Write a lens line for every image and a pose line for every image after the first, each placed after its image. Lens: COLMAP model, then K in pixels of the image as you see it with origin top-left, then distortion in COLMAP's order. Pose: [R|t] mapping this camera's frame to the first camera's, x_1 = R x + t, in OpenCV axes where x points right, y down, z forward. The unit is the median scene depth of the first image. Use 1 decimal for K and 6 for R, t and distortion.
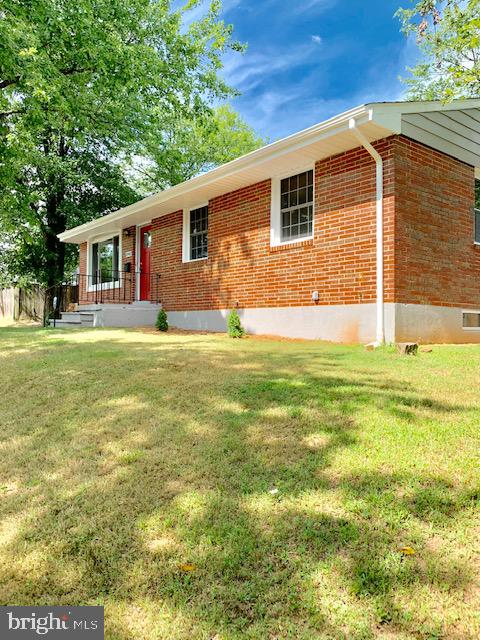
lens RADIAL K [[487.0, 0, 240.0], [0, 487.0, 320.0], [0, 0, 1]] dist [0.038318, -0.053275]
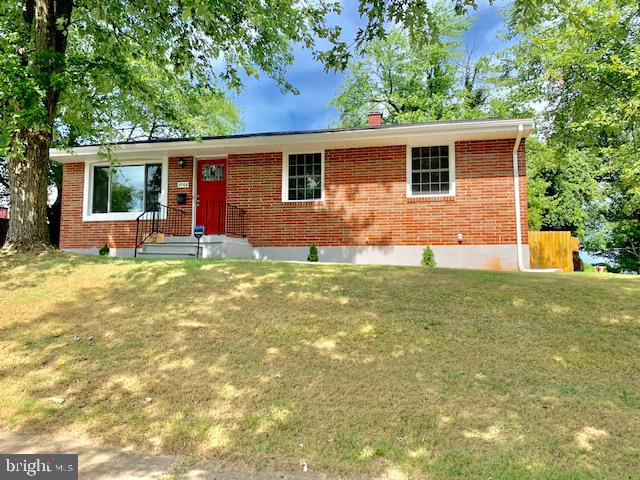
lens RADIAL K [[487.0, 0, 320.0], [0, 487.0, 240.0], [0, 0, 1]] dist [0.038318, -0.053275]
pose [[0.783431, 0.060184, 0.618558, -1.098055], [-0.013104, 0.996678, -0.080378, 0.078991], [-0.621340, 0.054864, 0.781618, 0.190922]]
